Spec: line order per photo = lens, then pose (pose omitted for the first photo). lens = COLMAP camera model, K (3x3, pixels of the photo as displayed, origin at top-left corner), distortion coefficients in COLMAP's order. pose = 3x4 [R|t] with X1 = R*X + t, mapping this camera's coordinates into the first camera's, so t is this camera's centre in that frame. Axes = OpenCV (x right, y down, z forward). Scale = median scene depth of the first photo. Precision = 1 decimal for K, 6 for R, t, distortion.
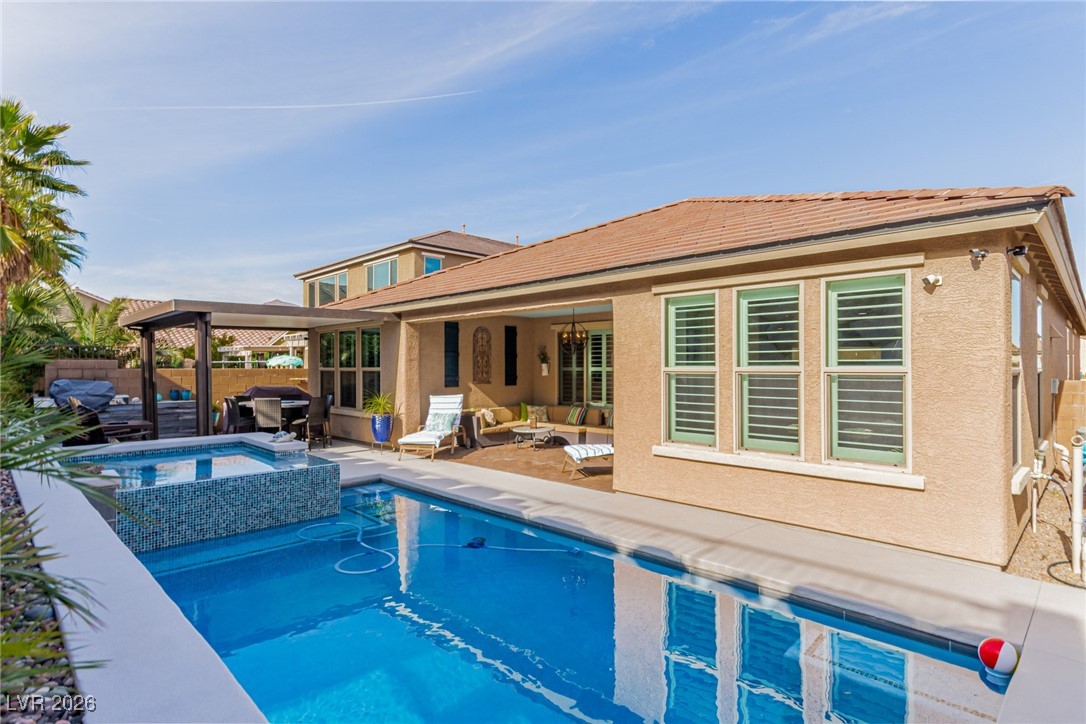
lens RADIAL K [[556.3, 0, 543.0], [0, 556.3, 362.0], [0, 0, 1]] dist [0.003758, 0.000222]
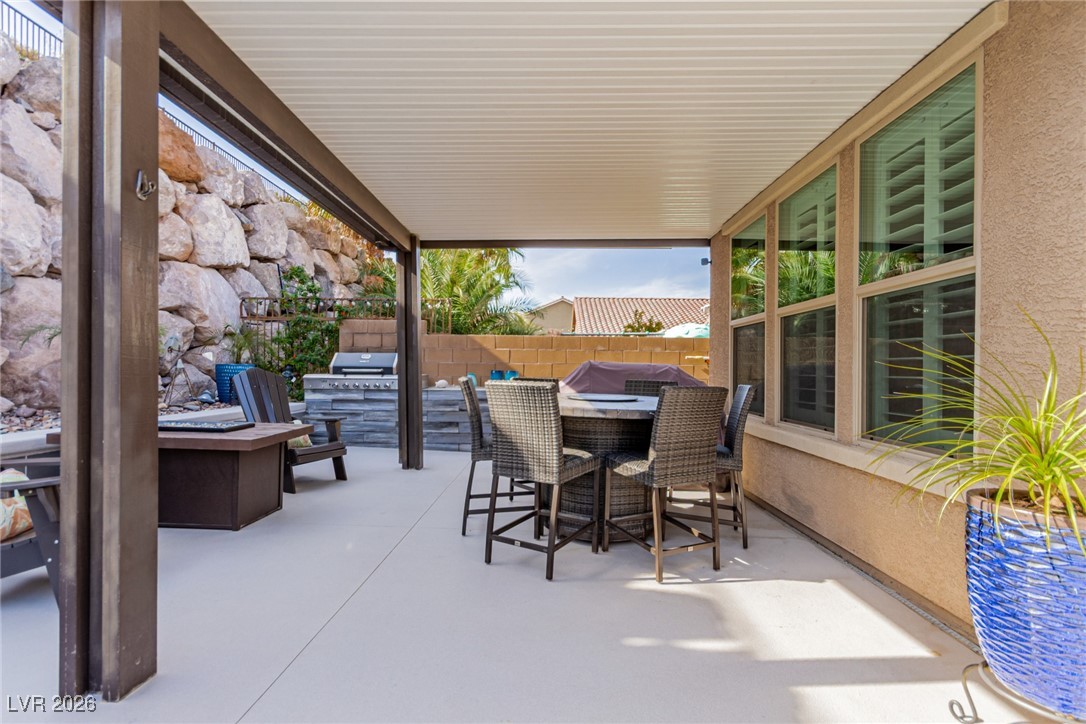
lens RADIAL K [[521.9, 0, 543.0], [0, 521.9, 362.0], [0, 0, 1]] dist [-0.000242, -0.000019]
pose [[0.703704, 0.000019, -0.710493, -0.247426], [-0.000403, 1.000000, -0.000373, 0.046145], [0.710493, 0.000548, 0.703704, 0.694833]]
